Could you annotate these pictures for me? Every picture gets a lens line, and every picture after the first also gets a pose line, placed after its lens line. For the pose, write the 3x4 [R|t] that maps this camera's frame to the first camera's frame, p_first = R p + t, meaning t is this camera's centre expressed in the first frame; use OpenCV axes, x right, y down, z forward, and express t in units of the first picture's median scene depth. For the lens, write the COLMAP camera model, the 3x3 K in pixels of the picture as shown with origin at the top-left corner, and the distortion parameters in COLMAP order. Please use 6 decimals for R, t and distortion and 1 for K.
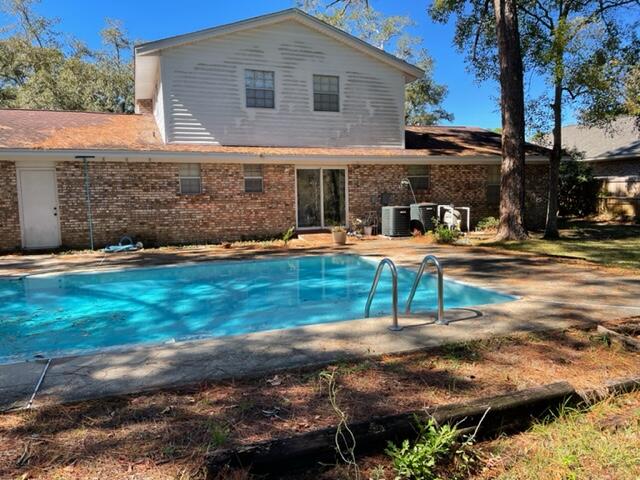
lens RADIAL K [[483.5, 0, 320.4], [0, 483.5, 235.8], [0, 0, 1]] dist [0.078017, -0.090786]
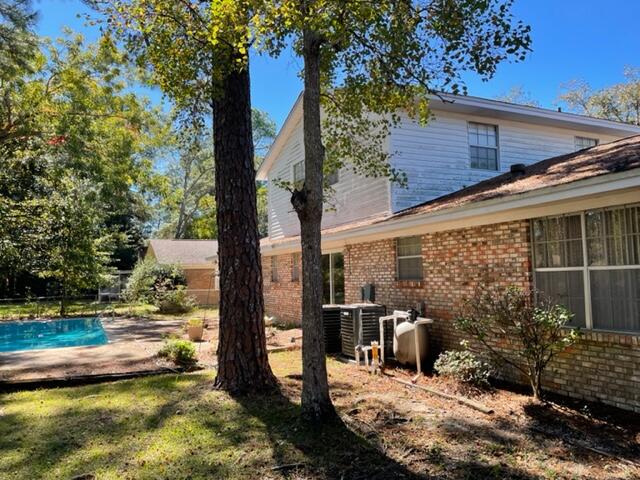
lens RADIAL K [[483.5, 0, 318.9], [0, 483.5, 241.1], [0, 0, 1]] dist [0.078017, -0.090786]
pose [[0.074355, -0.062078, -0.995298, 0.985615], [-0.075161, 0.994873, -0.067666, -0.123843], [0.994395, 0.079839, 0.069308, 1.116777]]
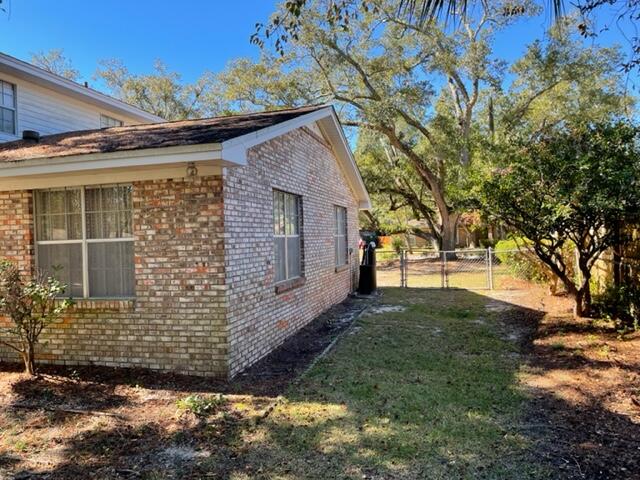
lens RADIAL K [[483.5, 0, 319.0], [0, 483.5, 239.2], [0, 0, 1]] dist [0.078017, -0.090786]
pose [[0.796635, -0.011965, -0.604343, 1.017290], [-0.037986, 0.996837, -0.069809, -0.125082], [0.603266, 0.078569, 0.793660, 1.152836]]
